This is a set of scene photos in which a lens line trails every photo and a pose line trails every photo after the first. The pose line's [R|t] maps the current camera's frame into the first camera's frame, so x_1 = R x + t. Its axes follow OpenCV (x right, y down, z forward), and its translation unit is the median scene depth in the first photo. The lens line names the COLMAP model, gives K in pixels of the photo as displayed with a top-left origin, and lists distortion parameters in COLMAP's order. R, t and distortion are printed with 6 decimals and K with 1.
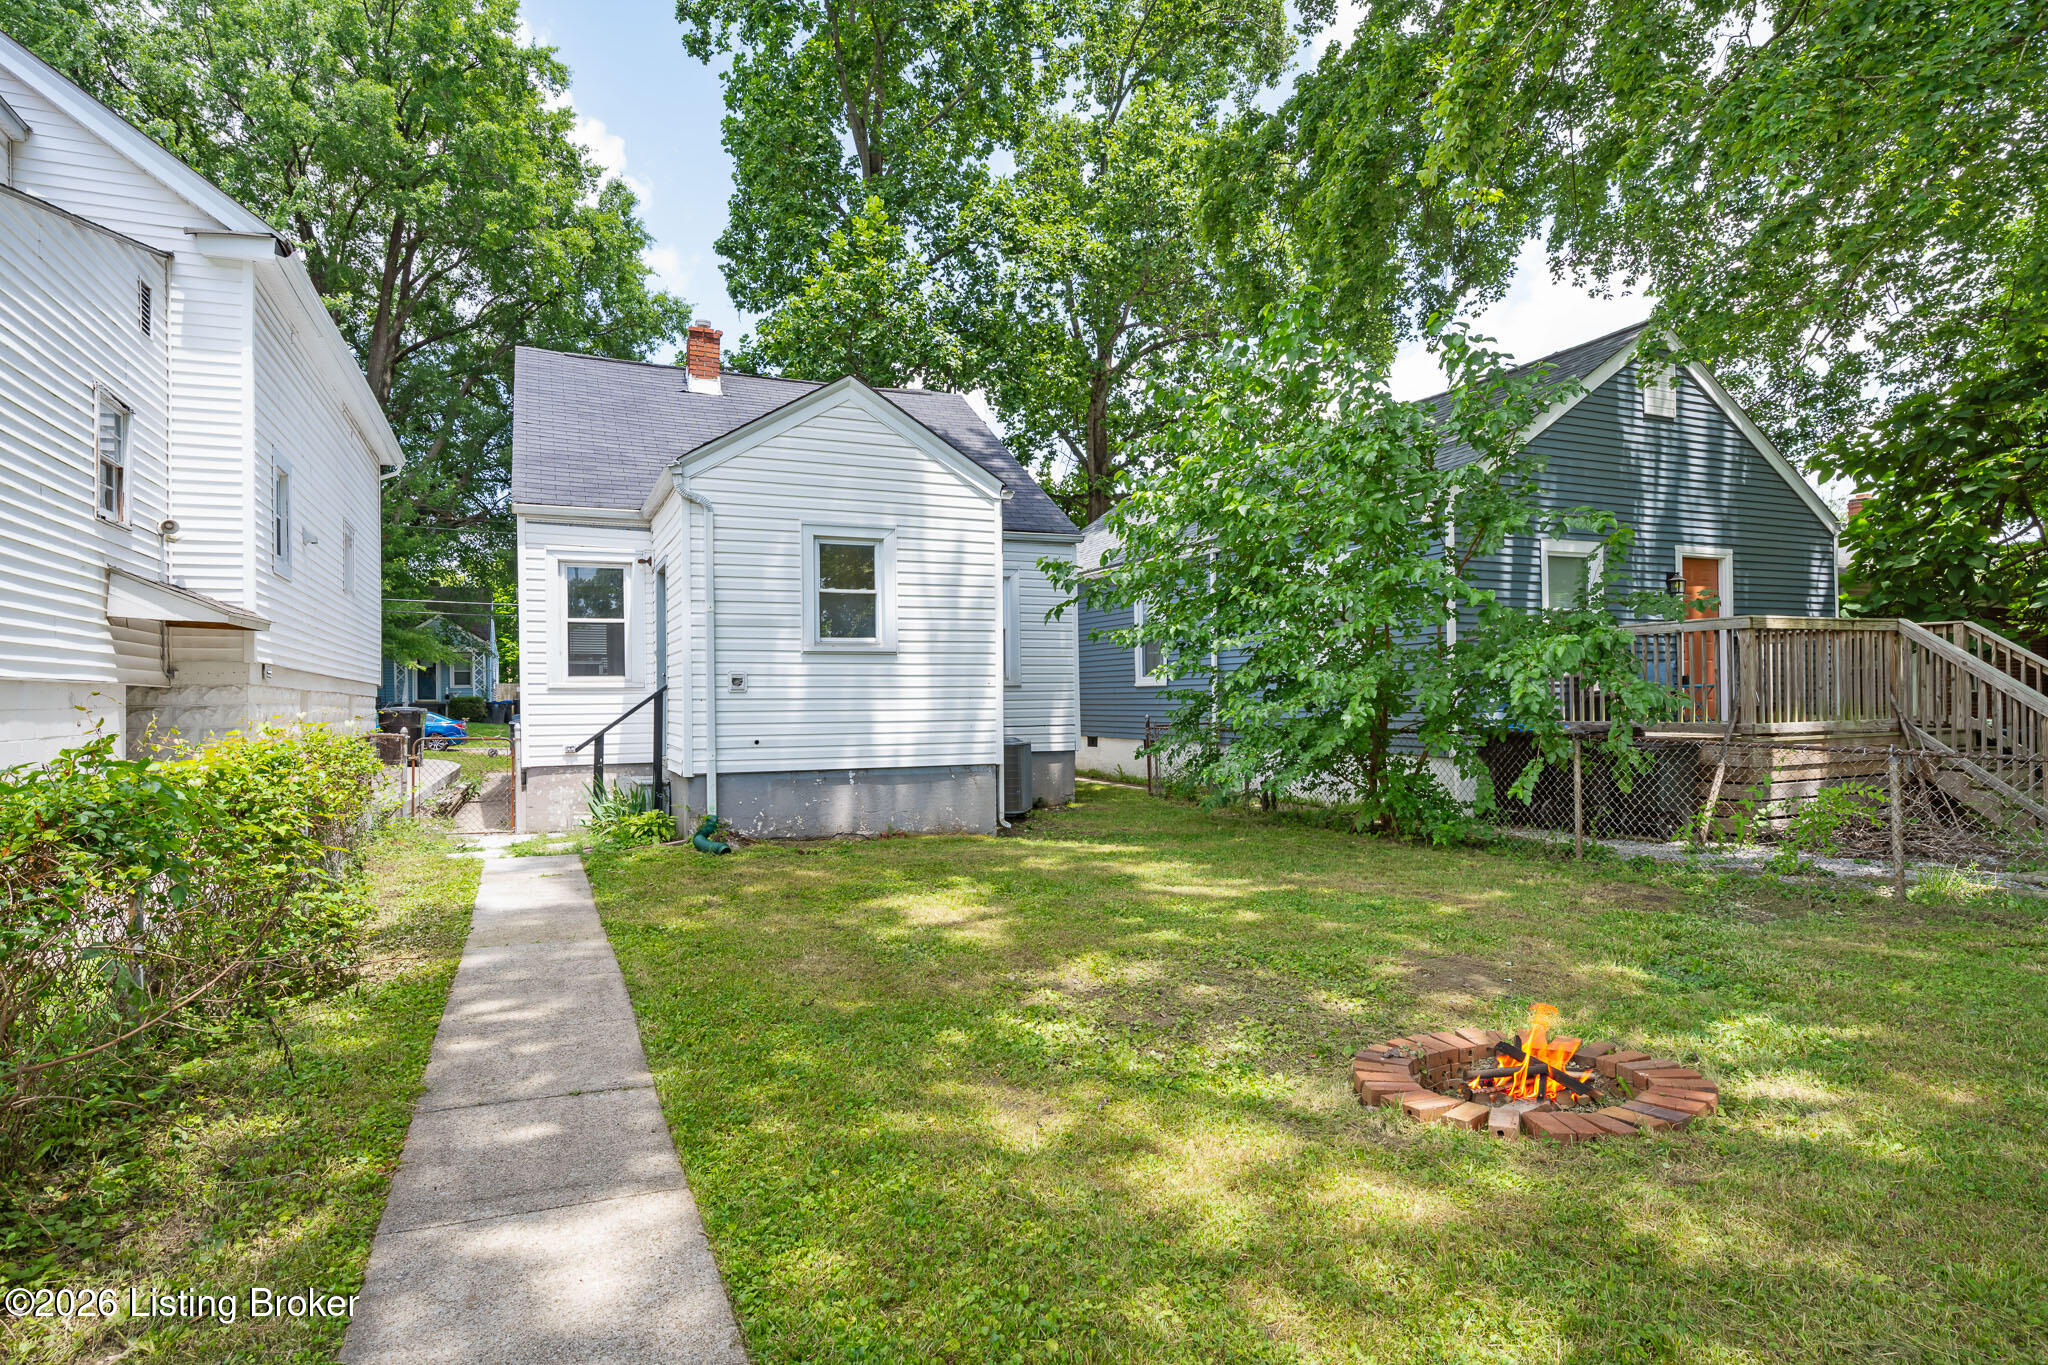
lens RADIAL K [[1108.4, 0, 1022.7], [0, 1108.4, 683.5], [0, 0, 1]] dist [-0.014513, 0.002037]
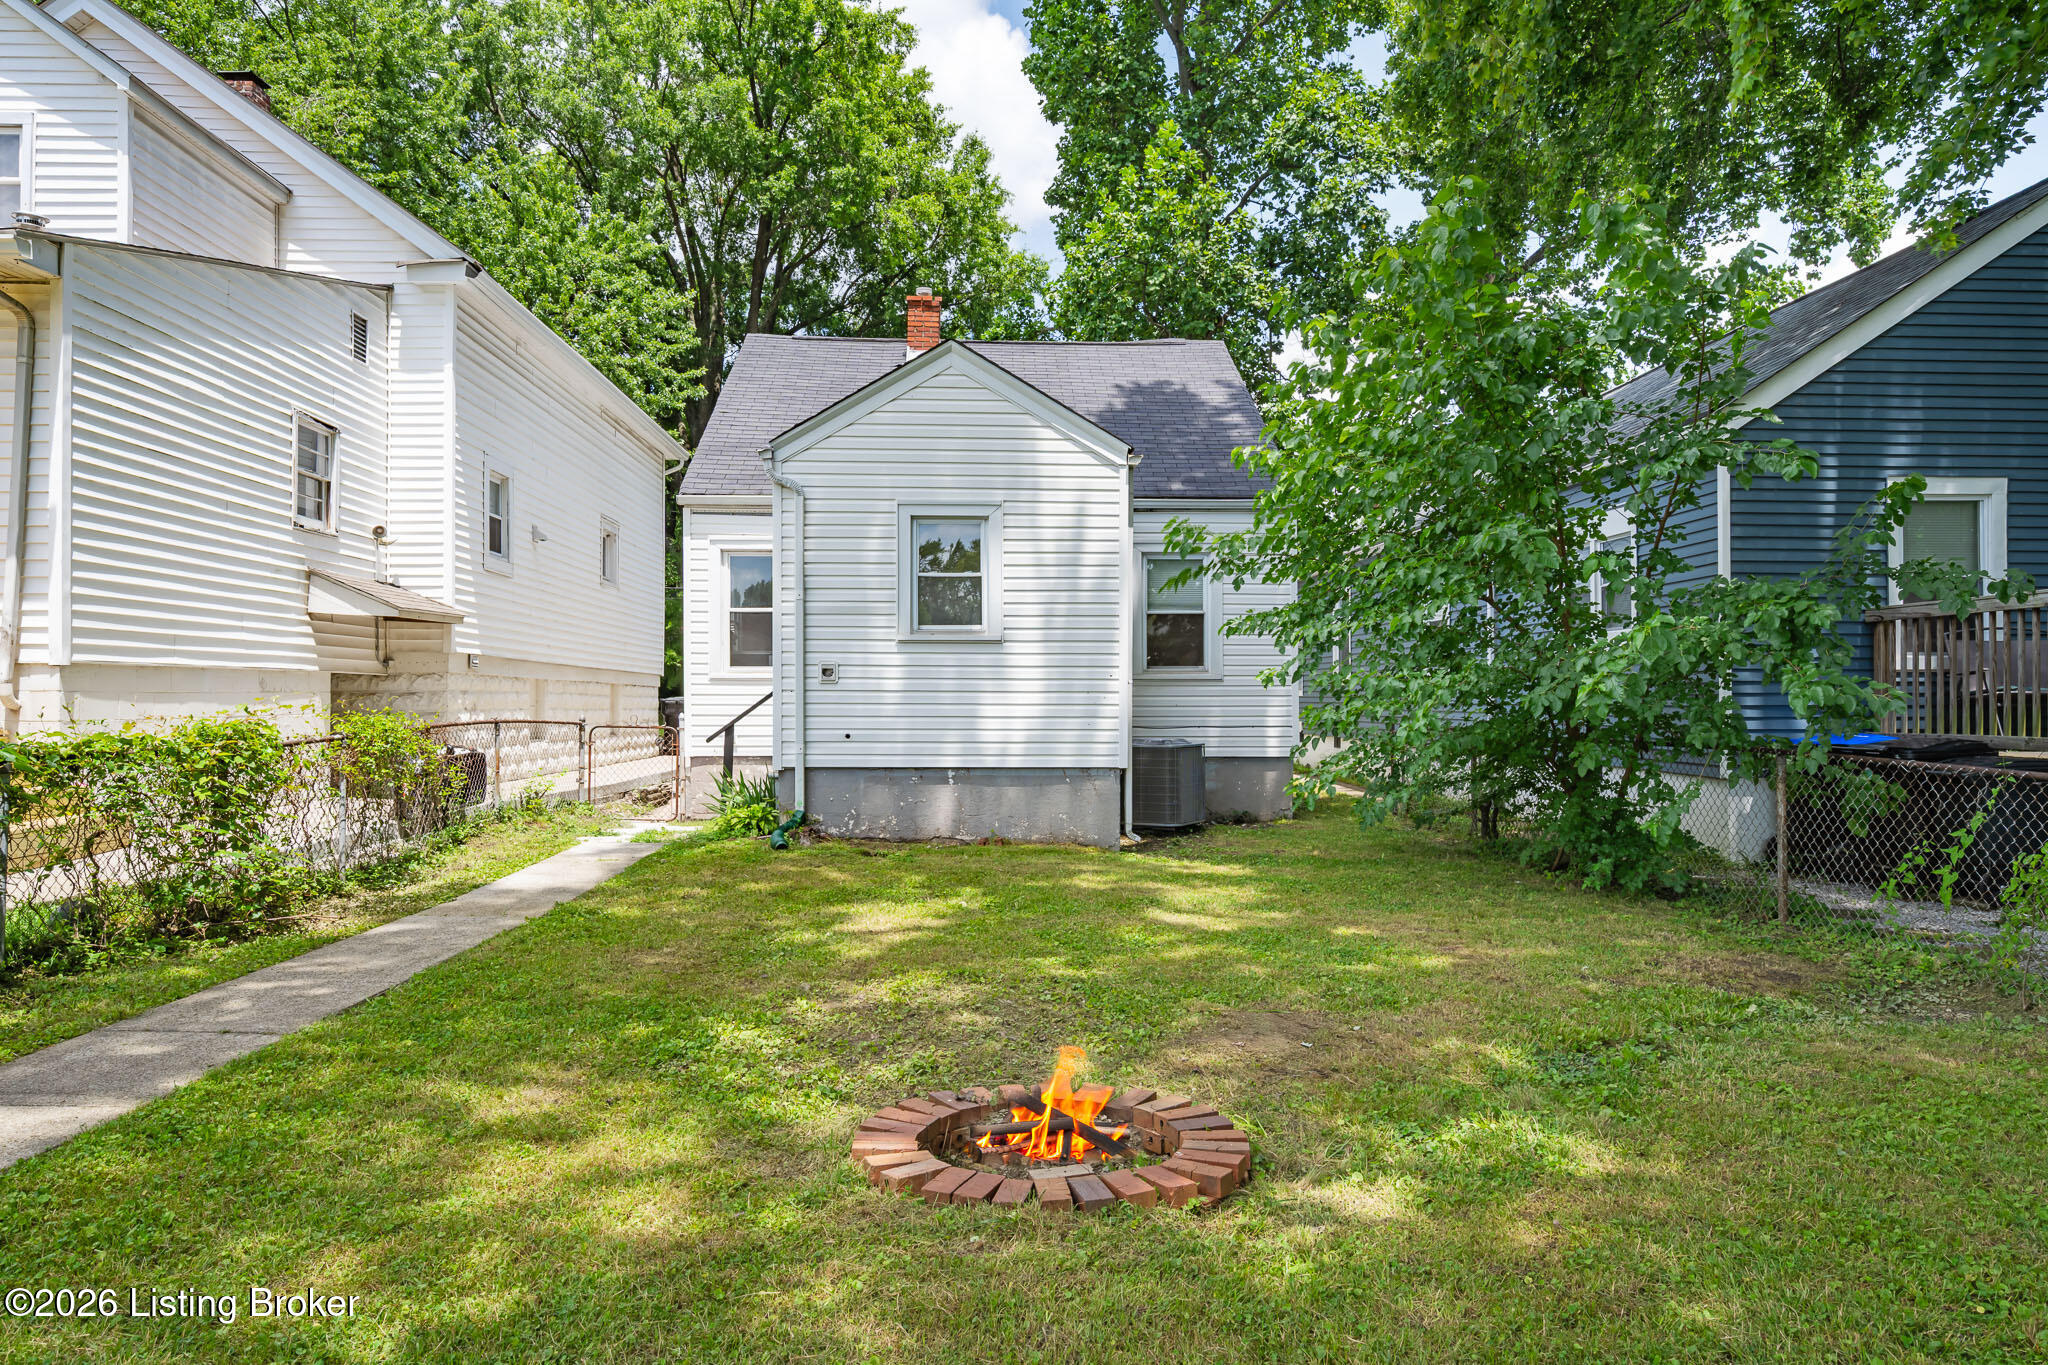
lens RADIAL K [[1285.8, 0, 1021.9], [0, 1285.8, 685.7], [0, 0, 1]] dist [-0.020212, 0.001125]
pose [[0.929902, 0.007454, -0.367733, 0.287191], [-0.005477, 0.999964, 0.006418, 0.001865], [0.367767, -0.003954, 0.929909, 0.027695]]
